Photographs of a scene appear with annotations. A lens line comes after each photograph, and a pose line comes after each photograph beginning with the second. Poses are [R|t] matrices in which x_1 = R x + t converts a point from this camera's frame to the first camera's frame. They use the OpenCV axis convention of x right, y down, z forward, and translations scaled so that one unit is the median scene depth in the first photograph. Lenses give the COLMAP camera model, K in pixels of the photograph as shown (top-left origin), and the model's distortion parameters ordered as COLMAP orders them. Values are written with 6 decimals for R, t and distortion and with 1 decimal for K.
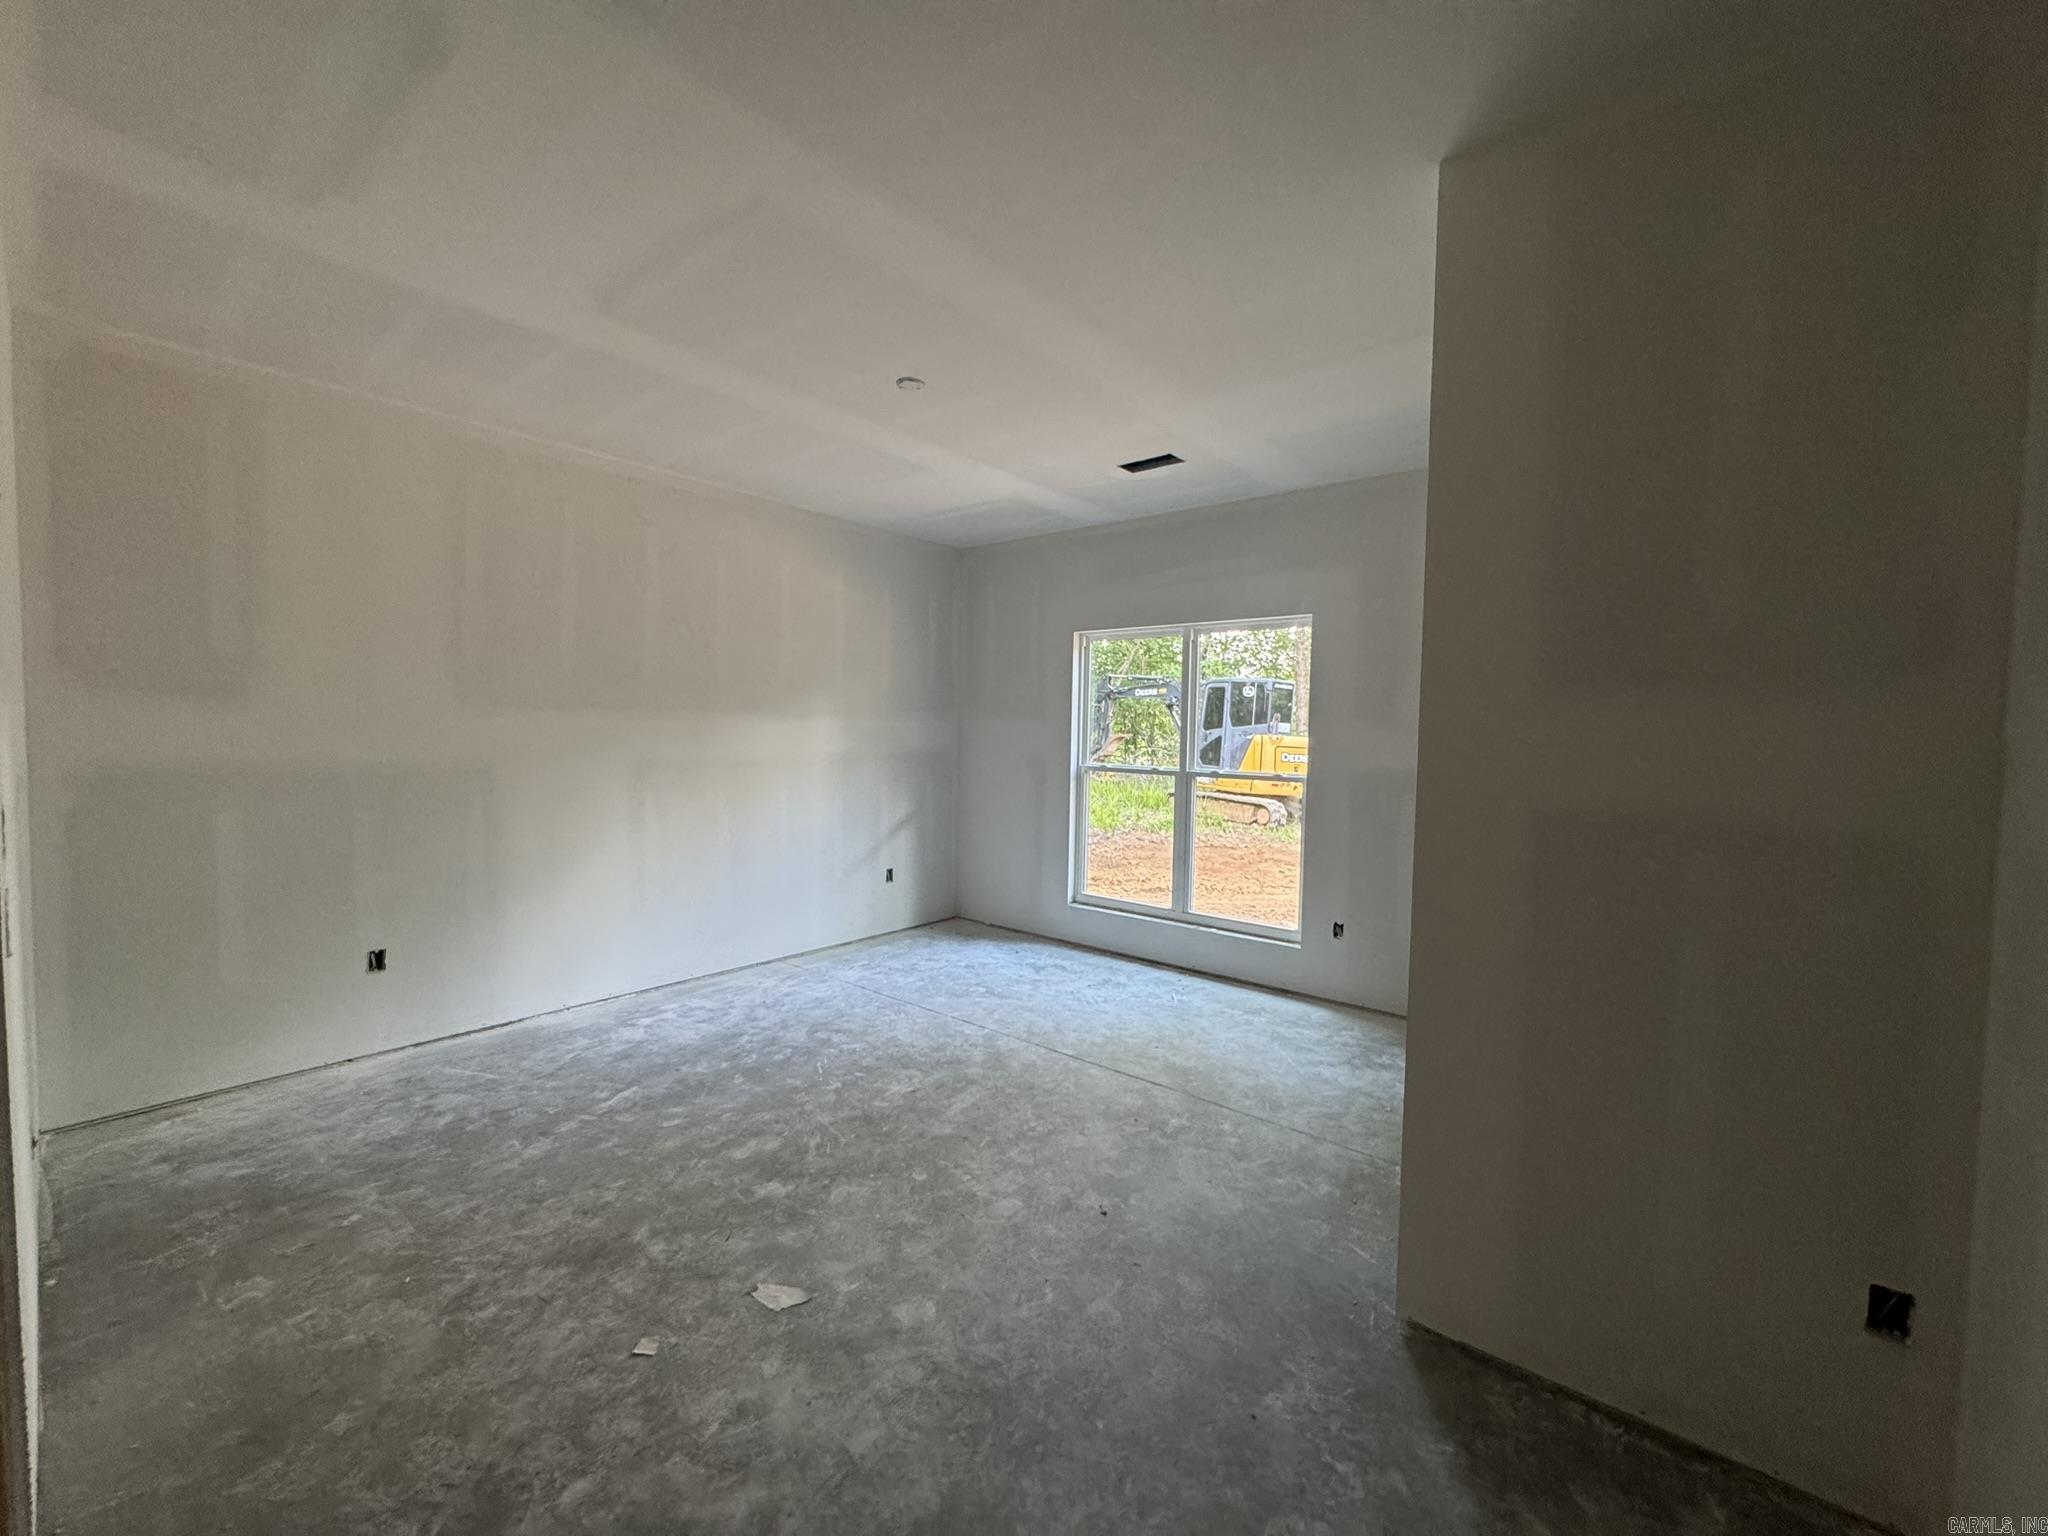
lens RADIAL K [[818.3, 0, 1021.6], [0, 818.3, 759.5], [0, 0, 1]] dist [-0.002483, 0.000230]
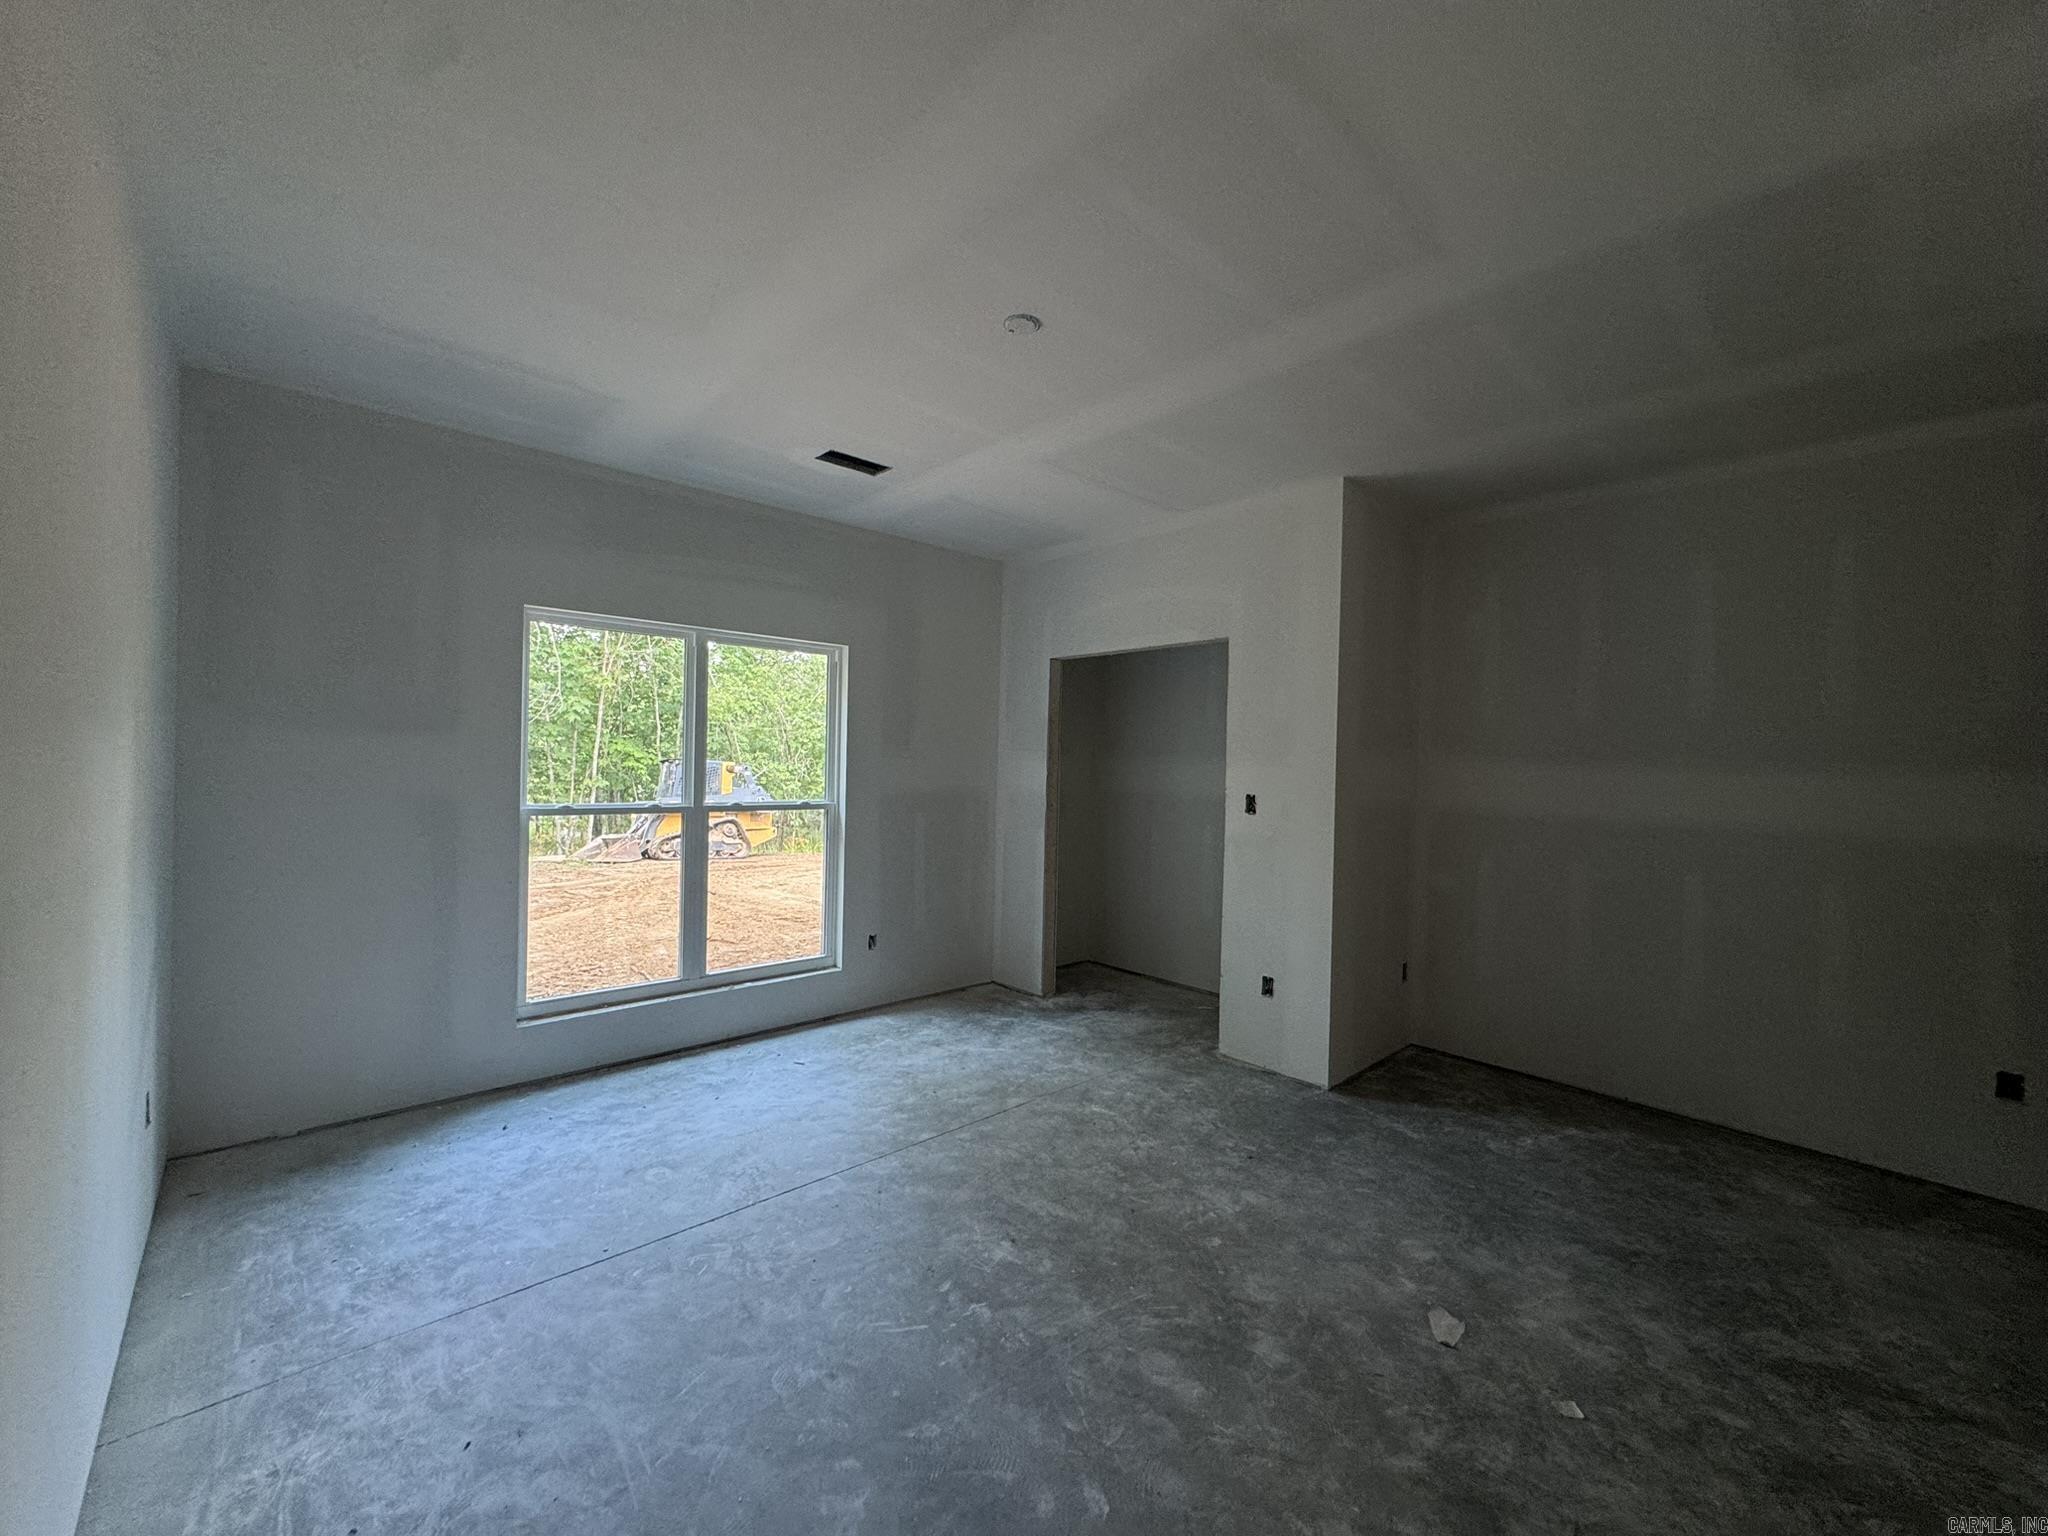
lens RADIAL K [[818.3, 0, 1019.2], [0, 818.3, 755.9], [0, 0, 1]] dist [-0.002483, 0.000230]
pose [[0.132898, -0.008980, 0.991089, -0.834216], [0.018109, 0.999814, 0.006631, -0.051534], [-0.990964, 0.017067, 0.133036, 0.830277]]
